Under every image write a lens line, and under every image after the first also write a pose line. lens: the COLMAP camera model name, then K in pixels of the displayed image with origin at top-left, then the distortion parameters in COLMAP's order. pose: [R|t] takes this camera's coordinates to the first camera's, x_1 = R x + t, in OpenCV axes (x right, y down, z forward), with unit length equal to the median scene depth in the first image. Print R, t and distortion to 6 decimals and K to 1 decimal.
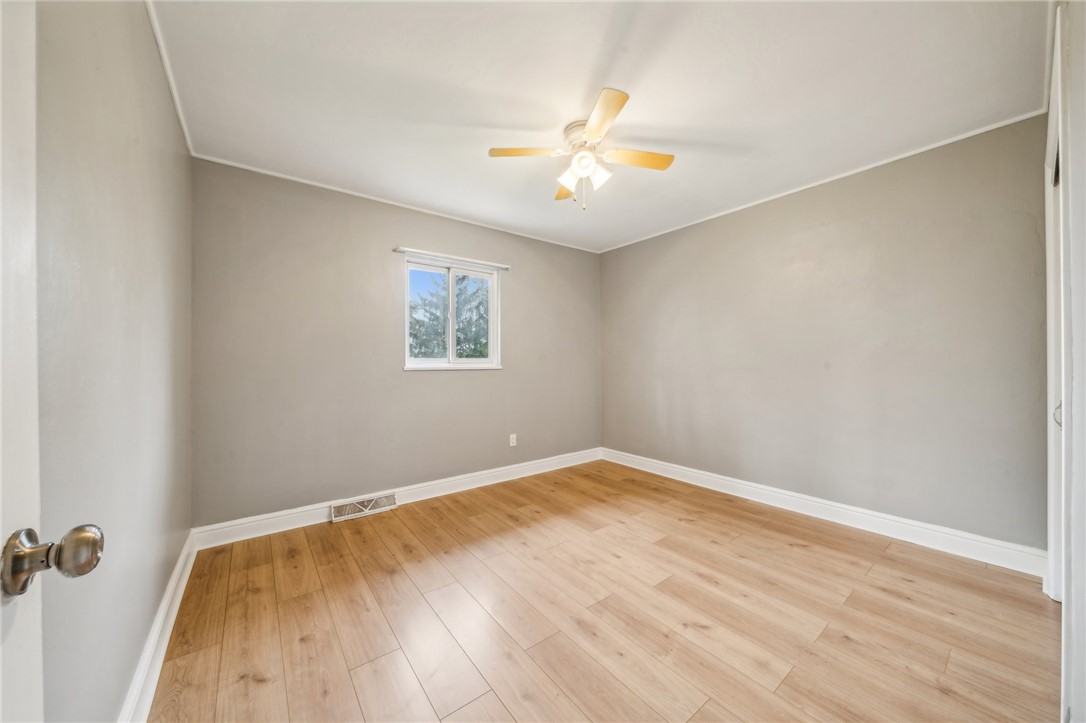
lens RADIAL K [[374.4, 0, 541.7], [0, 374.4, 366.0], [0, 0, 1]] dist [-0.006009, 0.000026]
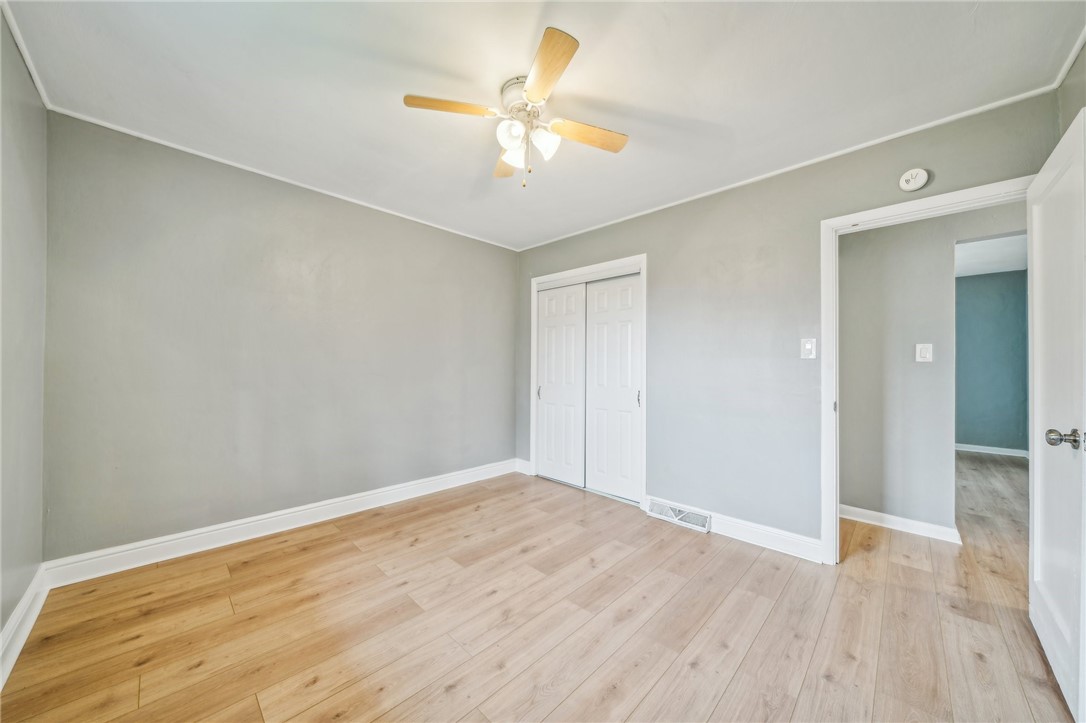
lens RADIAL K [[374.4, 0, 541.7], [0, 374.4, 366.0], [0, 0, 1]] dist [-0.006009, 0.000026]
pose [[-0.135937, 0.008335, 0.990682, -0.602789], [-0.001080, 0.999963, -0.008561, -0.002473], [-0.990717, -0.002234, -0.135923, 0.910358]]
